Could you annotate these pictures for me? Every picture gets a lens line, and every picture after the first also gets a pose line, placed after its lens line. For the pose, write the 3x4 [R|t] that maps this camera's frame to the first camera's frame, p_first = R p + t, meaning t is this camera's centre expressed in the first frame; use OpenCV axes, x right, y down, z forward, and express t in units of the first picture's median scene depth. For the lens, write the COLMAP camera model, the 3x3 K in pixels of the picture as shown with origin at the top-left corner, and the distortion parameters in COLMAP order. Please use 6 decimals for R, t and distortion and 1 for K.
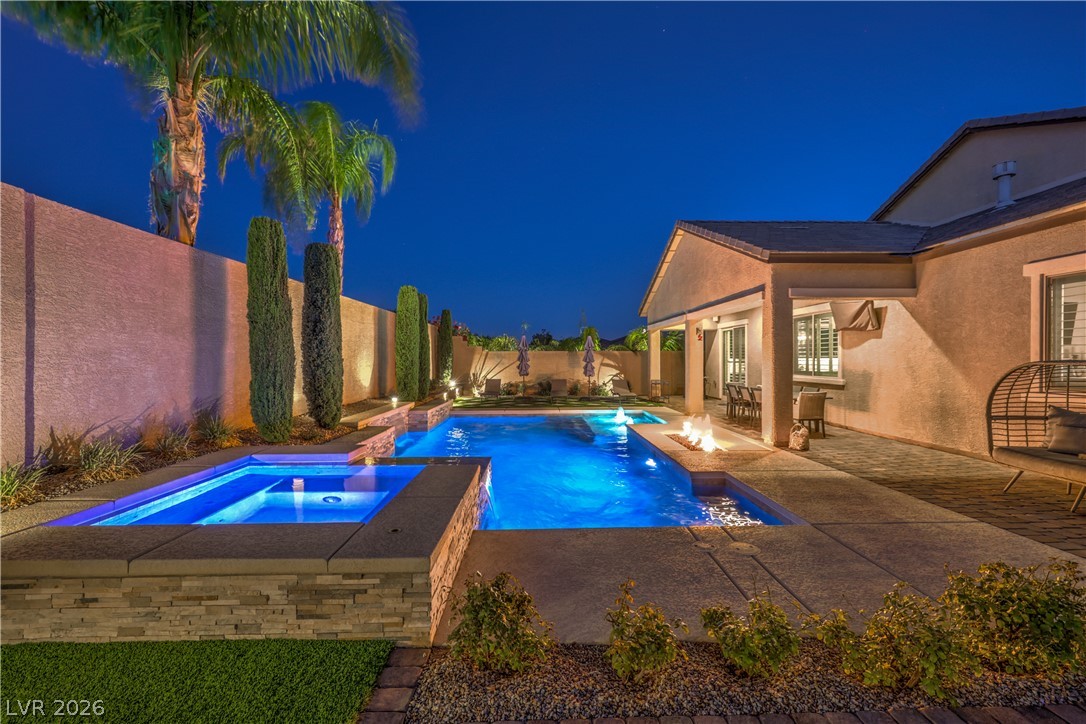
lens RADIAL K [[443.2, 0, 547.1], [0, 443.2, 362.6], [0, 0, 1]] dist [0.006001, -0.000552]
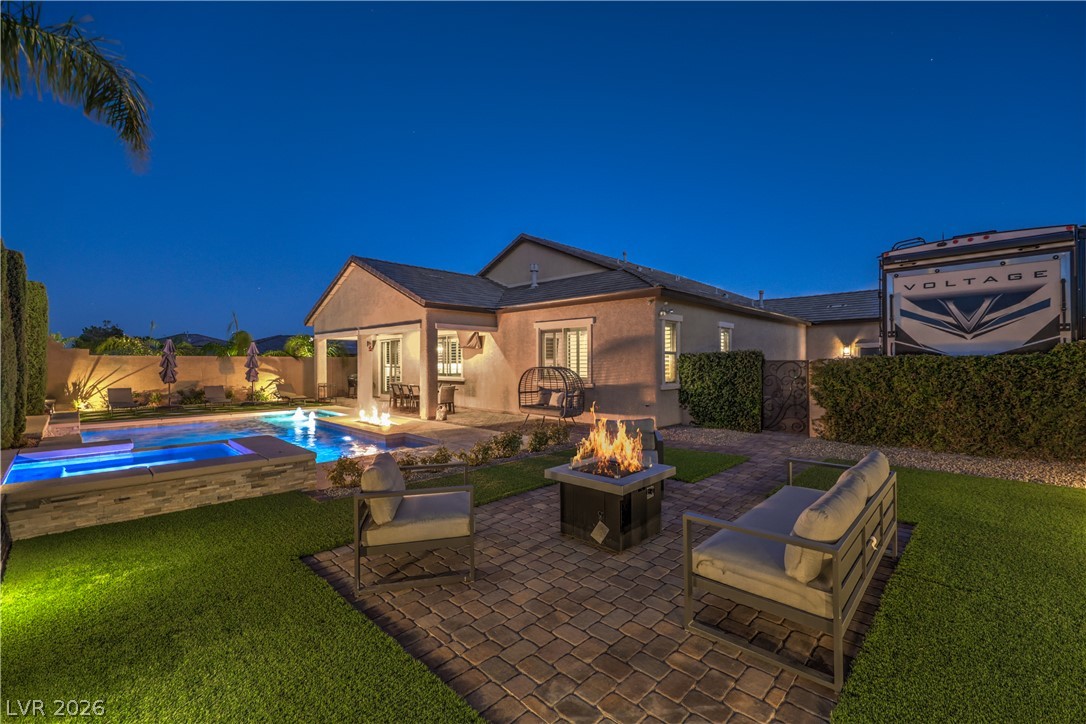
lens RADIAL K [[443.2, 0, 565.0], [0, 443.2, 360.9], [0, 0, 1]] dist [0.006001, -0.000552]
pose [[0.689360, 0.003998, 0.724408, -0.267701], [0.004141, 0.999947, -0.009459, -0.008005], [-0.724407, 0.009521, 0.689307, -0.407763]]
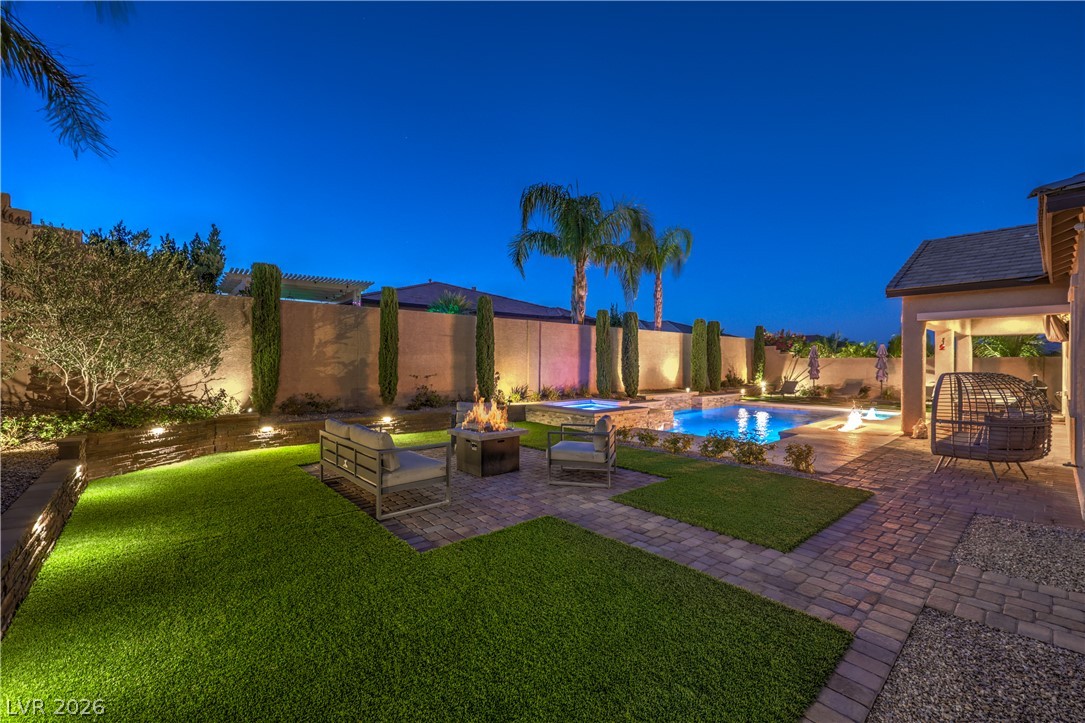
lens RADIAL K [[442.7, 0, 557.8], [0, 442.7, 362.4], [0, 0, 1]] dist [0.006001, -0.000552]
pose [[0.649695, 0.000496, -0.760195, 0.683191], [-0.007844, 0.999951, -0.006051, -0.003945], [0.760155, 0.009894, 0.649667, -0.504623]]
